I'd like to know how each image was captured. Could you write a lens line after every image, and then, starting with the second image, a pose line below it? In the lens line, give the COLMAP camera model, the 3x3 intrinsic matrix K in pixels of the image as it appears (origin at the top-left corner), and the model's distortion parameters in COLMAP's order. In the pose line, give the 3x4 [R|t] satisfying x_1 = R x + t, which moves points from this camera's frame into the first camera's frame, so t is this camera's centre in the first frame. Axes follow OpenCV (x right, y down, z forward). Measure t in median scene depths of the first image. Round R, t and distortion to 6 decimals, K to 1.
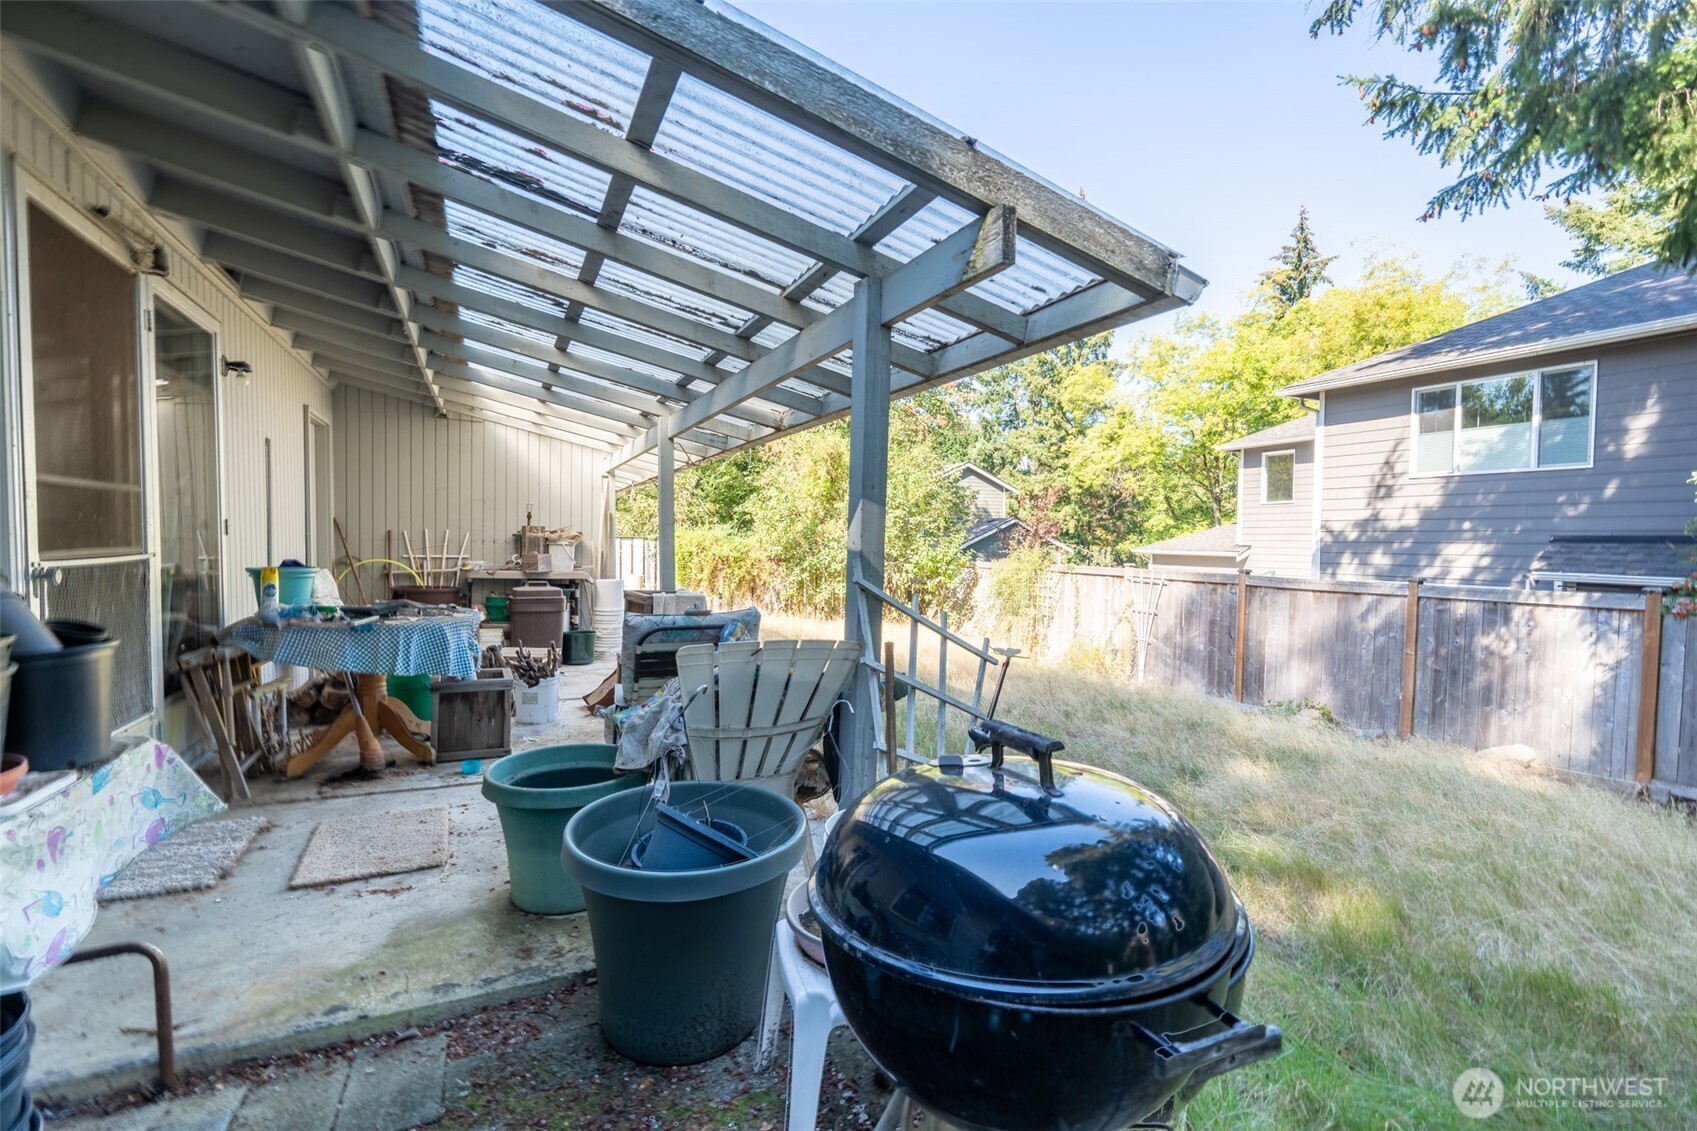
lens RADIAL K [[739.4, 0, 847.3], [0, 739.4, 567.1], [0, 0, 1]] dist [-0.013502, 0.001301]
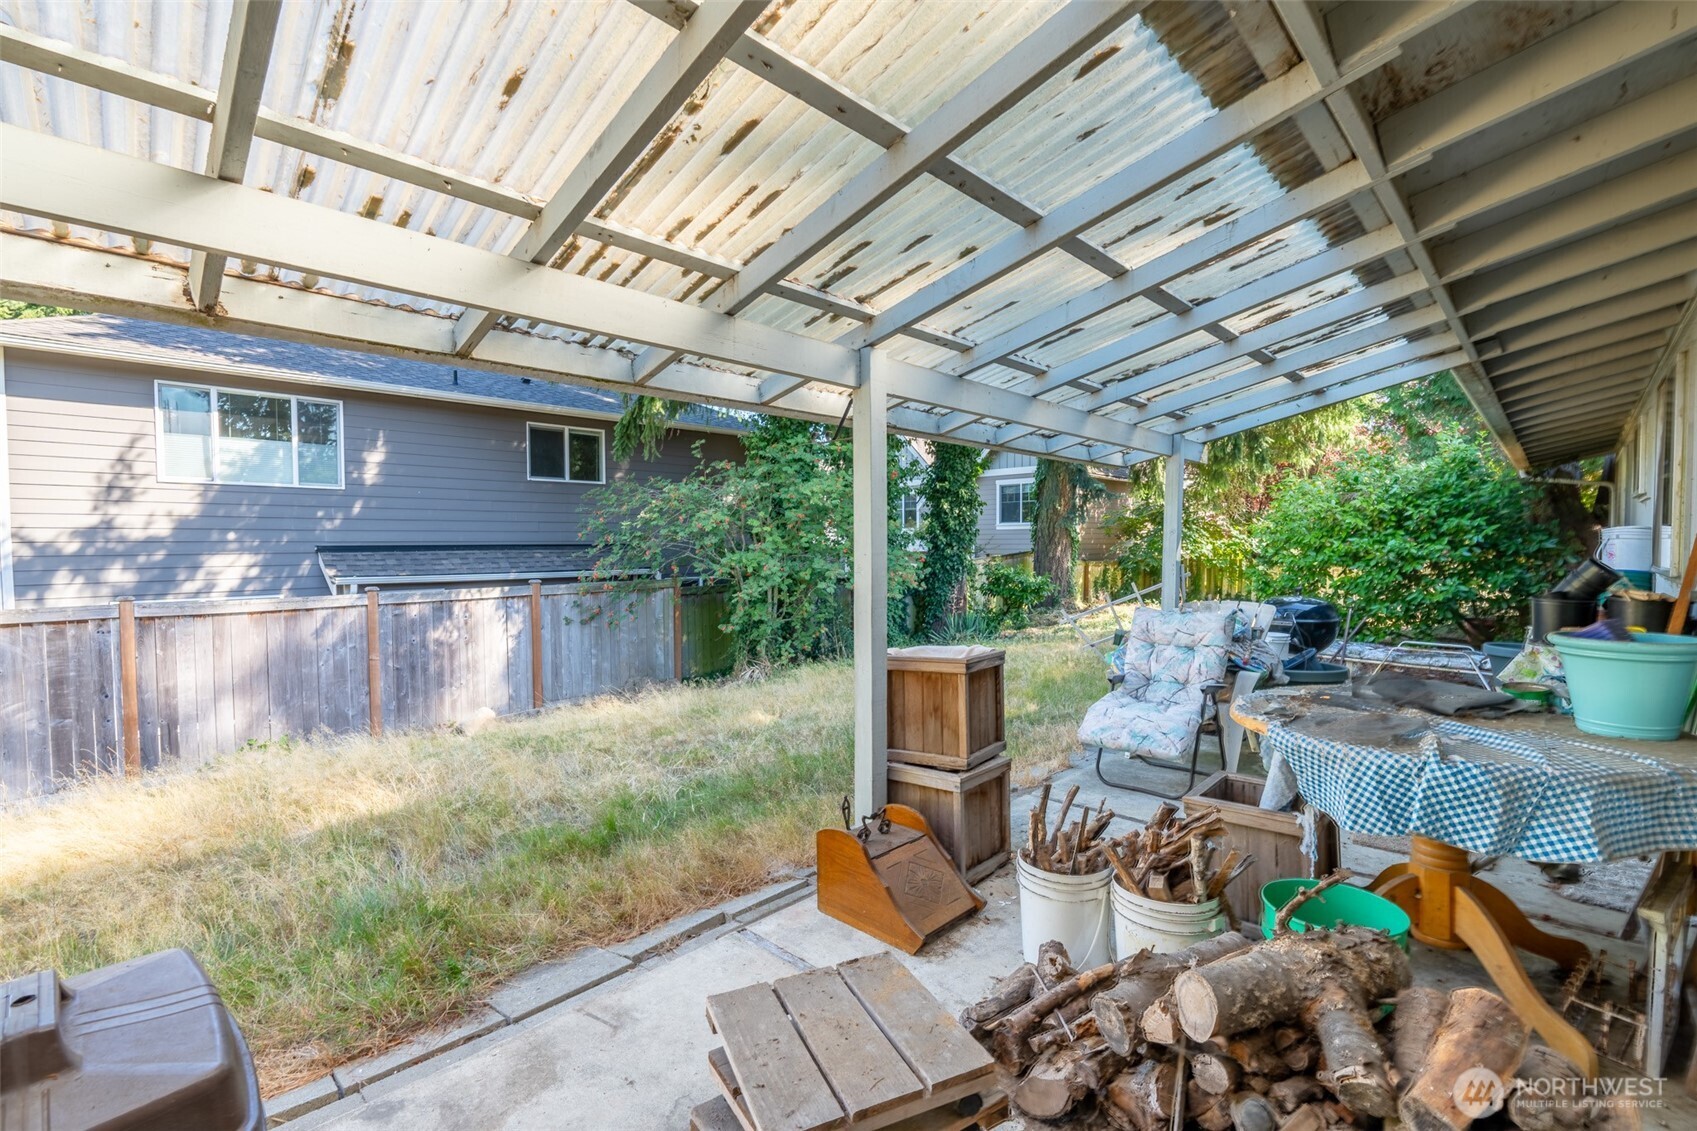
lens RADIAL K [[739.4, 0, 847.9], [0, 739.4, 560.1], [0, 0, 1]] dist [-0.013502, 0.001301]
pose [[-0.343230, -0.026403, 0.938880, -0.365662], [0.040946, 0.998234, 0.043041, -0.033621], [-0.938358, 0.053216, -0.341543, 0.569455]]
